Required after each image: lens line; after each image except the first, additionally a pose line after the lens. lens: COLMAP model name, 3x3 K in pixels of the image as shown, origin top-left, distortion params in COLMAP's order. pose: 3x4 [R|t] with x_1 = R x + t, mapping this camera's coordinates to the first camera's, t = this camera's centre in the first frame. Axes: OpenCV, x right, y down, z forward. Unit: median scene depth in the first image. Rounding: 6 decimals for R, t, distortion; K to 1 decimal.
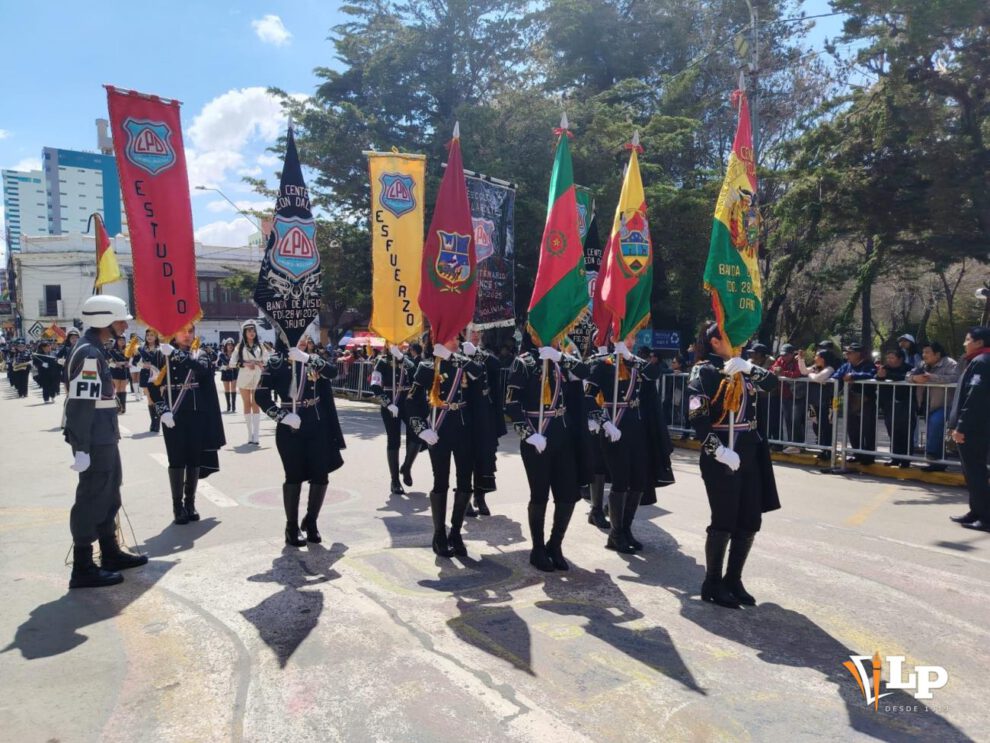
lens RADIAL K [[681.0, 0, 491.1], [0, 681.0, 374.3], [0, 0, 1]] dist [0.027798, -0.023200]
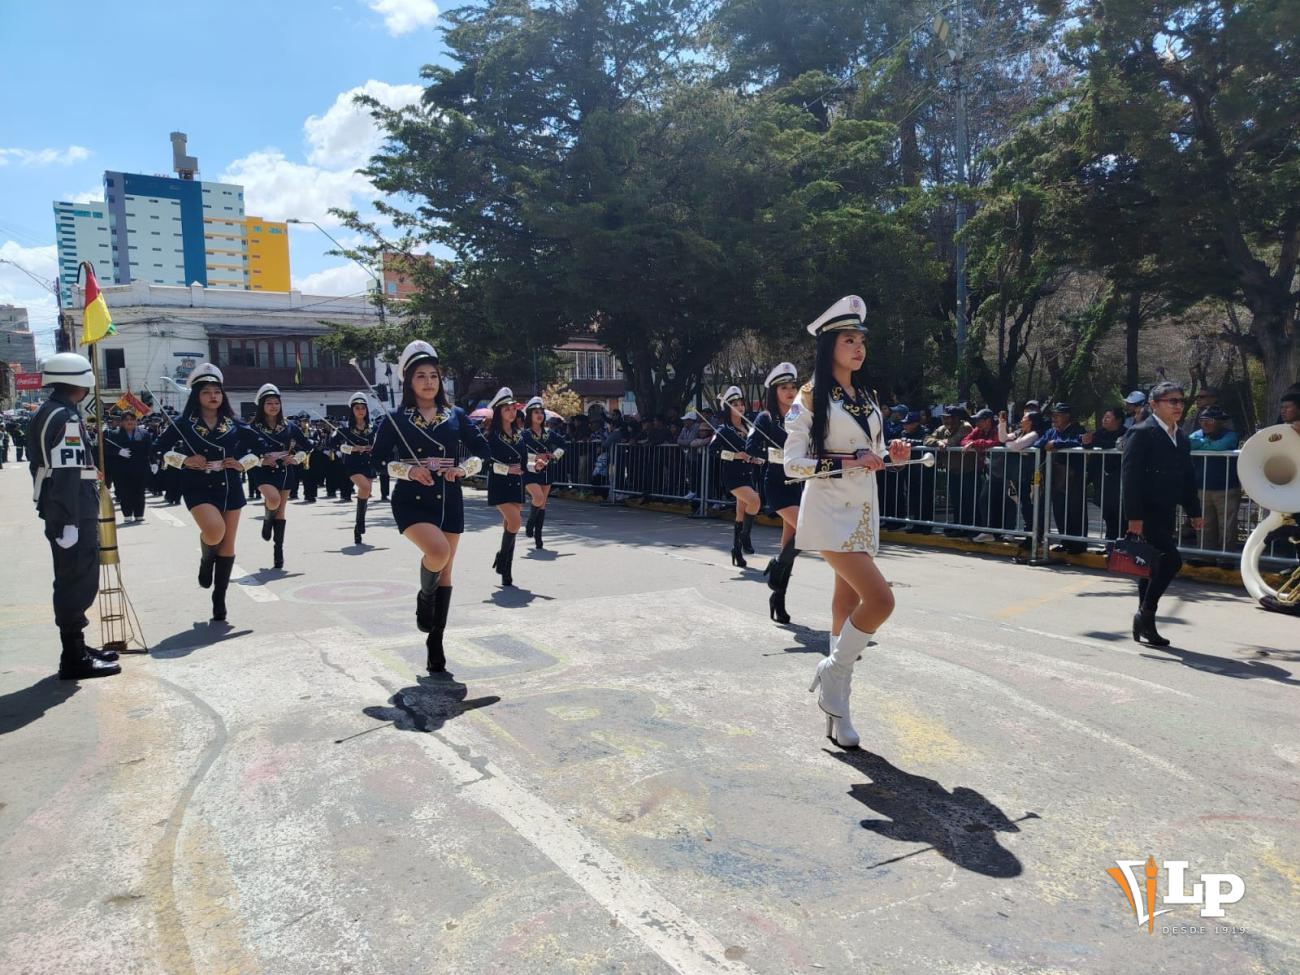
lens RADIAL K [[893.5, 0, 664.9], [0, 893.5, 476.0], [0, 0, 1]] dist [0.036587, -0.035672]
pose [[0.999457, -0.011057, -0.031031, 0.073680], [0.011659, 0.999746, 0.019295, 0.010581], [0.030810, -0.019647, 0.999332, -0.051479]]
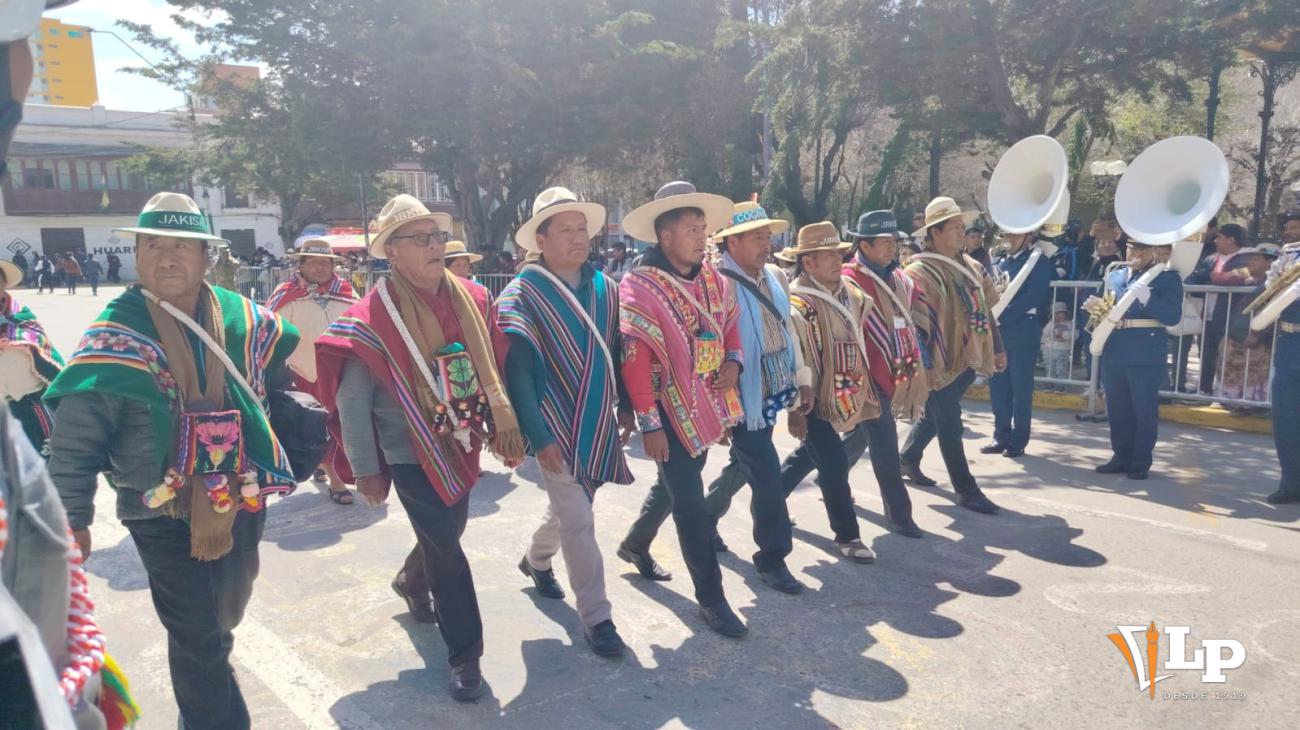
lens RADIAL K [[897.0, 0, 654.0], [0, 897.0, 357.8], [0, 0, 1]] dist [0.030488, -0.030436]
pose [[0.993174, -0.034609, 0.111386, 0.118788], [0.024746, 0.995747, 0.088740, 0.001153], [-0.113983, -0.085378, 0.989807, -0.081426]]
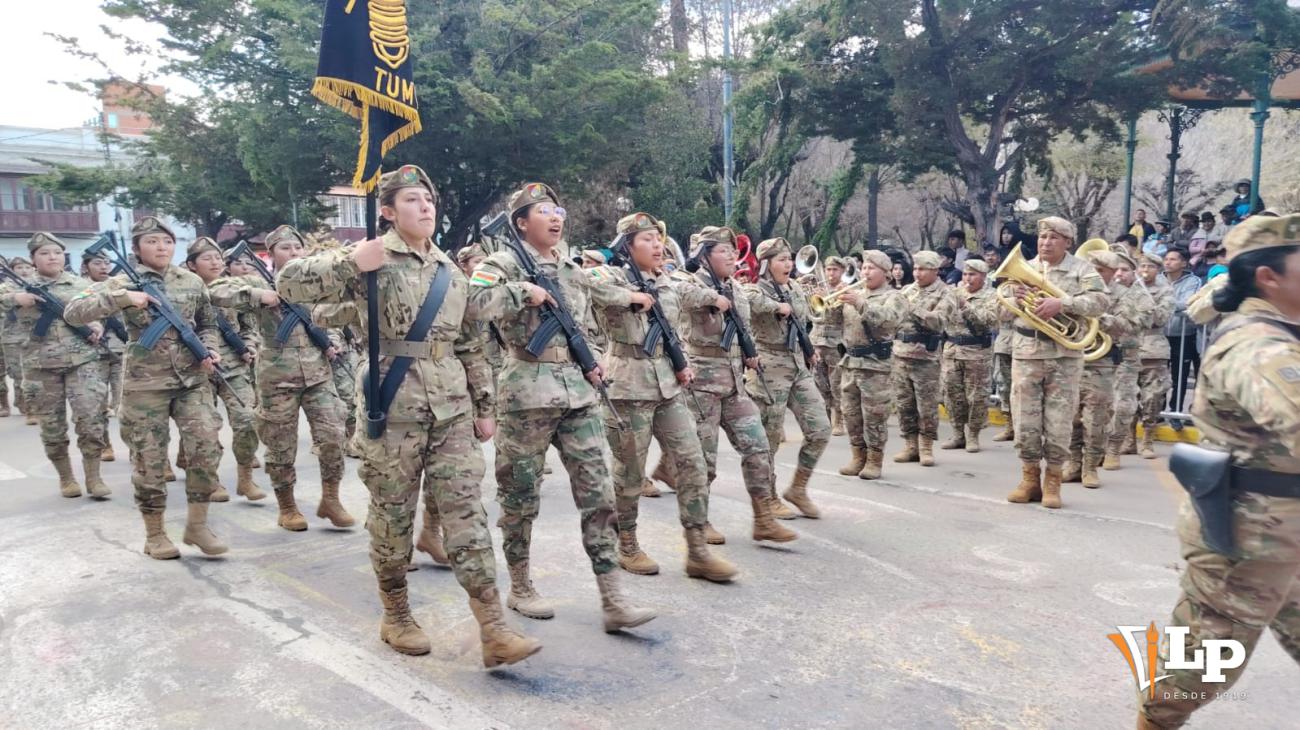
lens RADIAL K [[893.8, 0, 667.6], [0, 893.8, 365.3], [0, 0, 1]] dist [0.028834, -0.024556]
pose [[0.975505, -0.034210, 0.217302, 0.062856], [0.020151, 0.997577, 0.066587, 0.005084], [-0.219053, -0.060578, 0.973831, -0.078616]]
